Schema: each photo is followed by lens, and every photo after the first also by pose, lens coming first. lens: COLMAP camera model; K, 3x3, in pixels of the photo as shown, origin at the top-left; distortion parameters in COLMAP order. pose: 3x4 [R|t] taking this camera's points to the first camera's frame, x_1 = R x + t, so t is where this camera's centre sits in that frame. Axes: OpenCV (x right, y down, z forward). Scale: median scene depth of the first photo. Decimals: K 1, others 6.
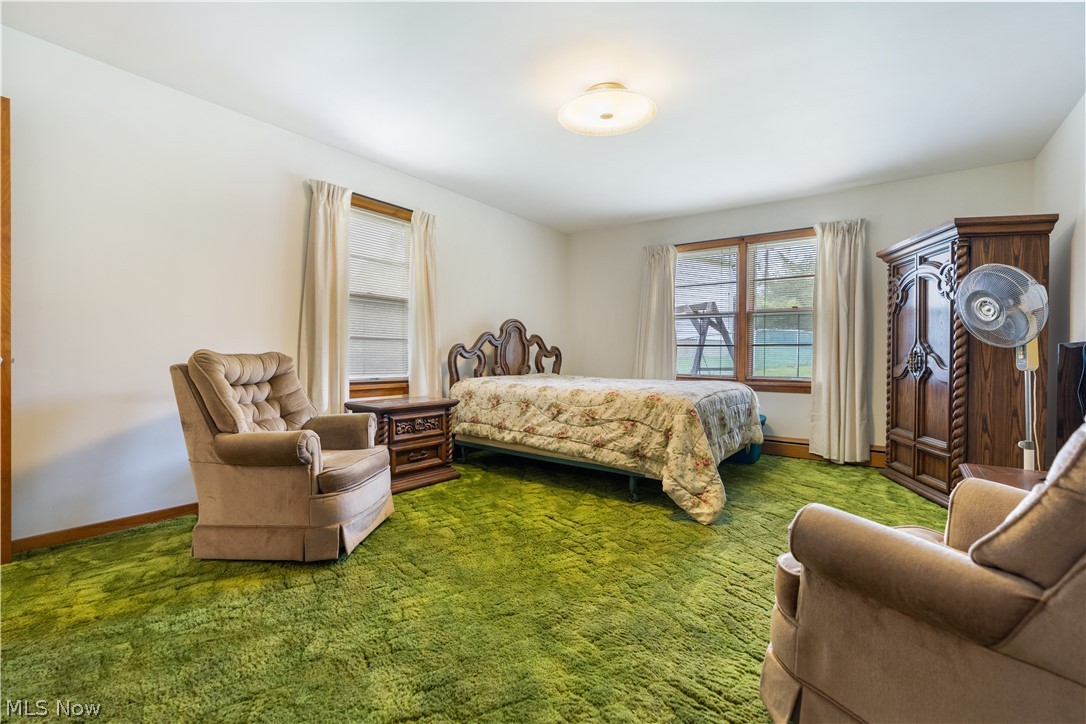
lens RADIAL K [[485.8, 0, 543.2], [0, 485.8, 358.2], [0, 0, 1]] dist [-0.004381, 0.001199]
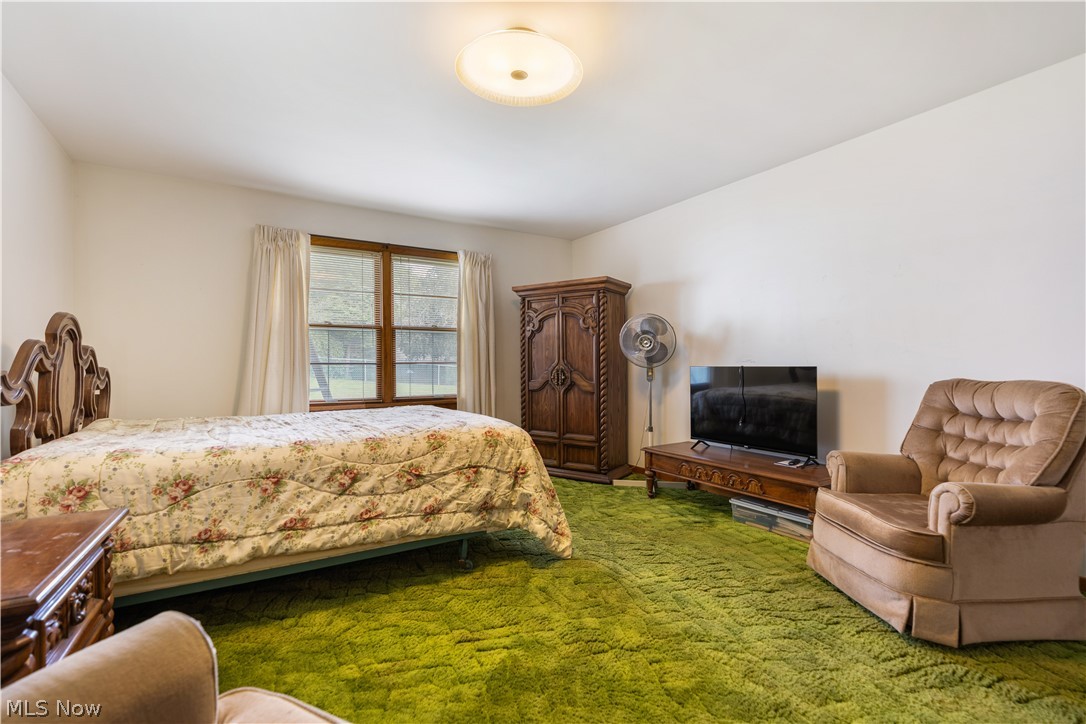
lens RADIAL K [[485.8, 0, 543.2], [0, 485.8, 358.2], [0, 0, 1]] dist [-0.004381, 0.001199]
pose [[0.375360, -0.000725, 0.926879, -0.459993], [0.017730, 0.999822, -0.006398, -0.036388], [-0.926710, 0.018835, 0.375306, 0.549924]]
